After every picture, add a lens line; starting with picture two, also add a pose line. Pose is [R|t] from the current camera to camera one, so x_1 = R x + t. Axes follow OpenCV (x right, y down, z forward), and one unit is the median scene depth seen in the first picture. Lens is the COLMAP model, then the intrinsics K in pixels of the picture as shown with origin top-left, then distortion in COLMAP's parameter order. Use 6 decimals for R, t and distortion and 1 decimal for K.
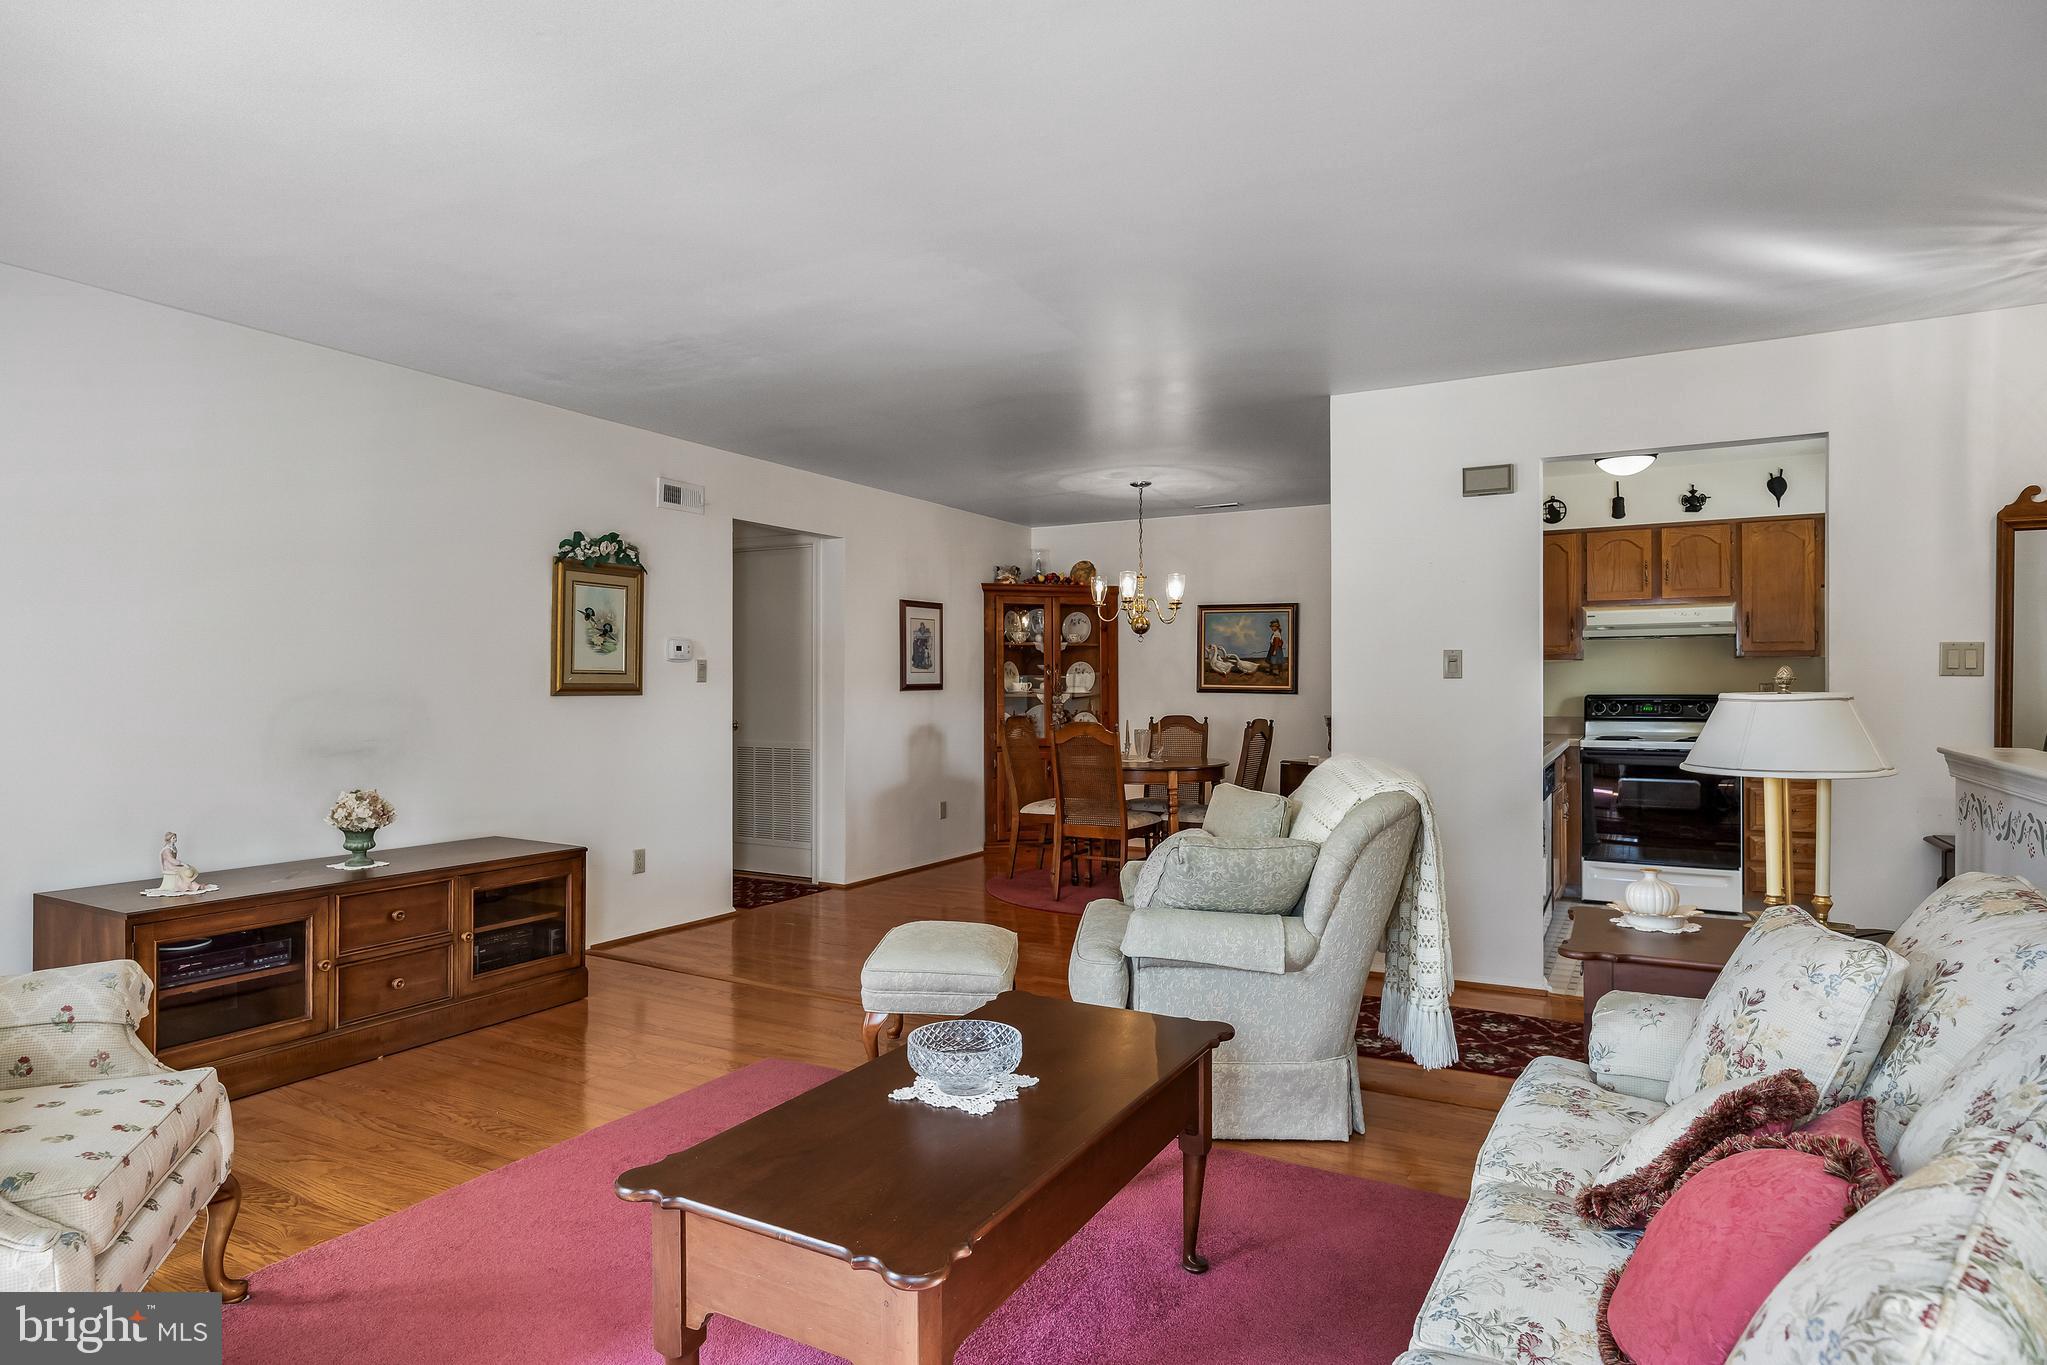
lens RADIAL K [[1115.6, 0, 1023.5], [0, 1115.6, 682.5], [0, 0, 1]] dist [-0.000732, 0.000367]
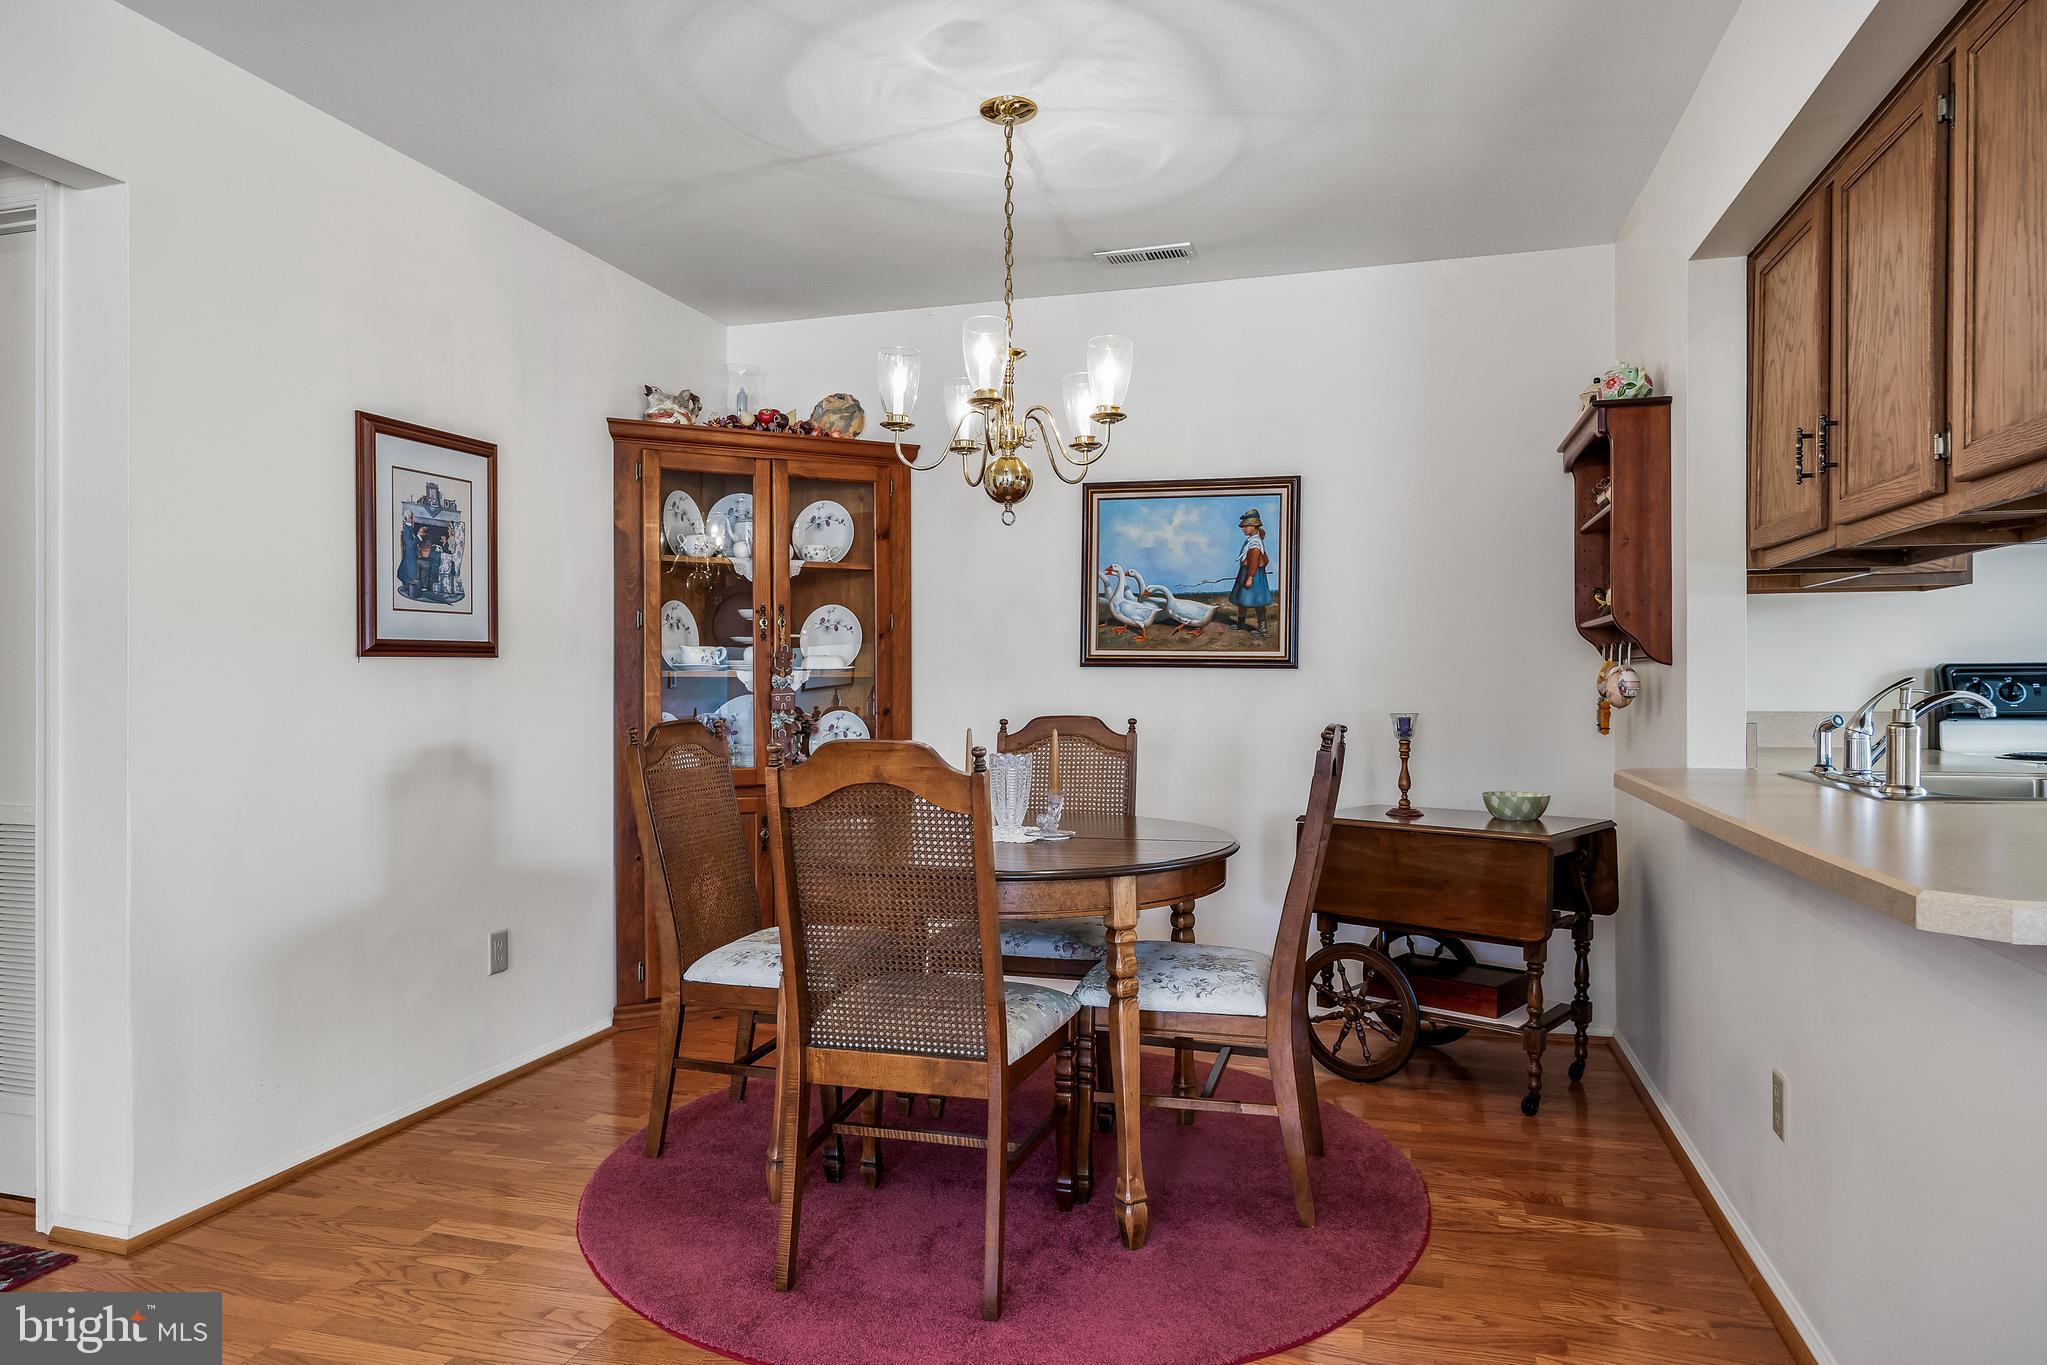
lens RADIAL K [[1206.8, 0, 1023.5], [0, 1206.8, 682.5], [0, 0, 1]] dist [0.004099, 0.000363]
pose [[0.973122, -0.001300, 0.230286, 0.013023], [0.000064, 0.999986, 0.005376, 0.013184], [-0.230290, -0.005216, 0.973108, 0.513700]]
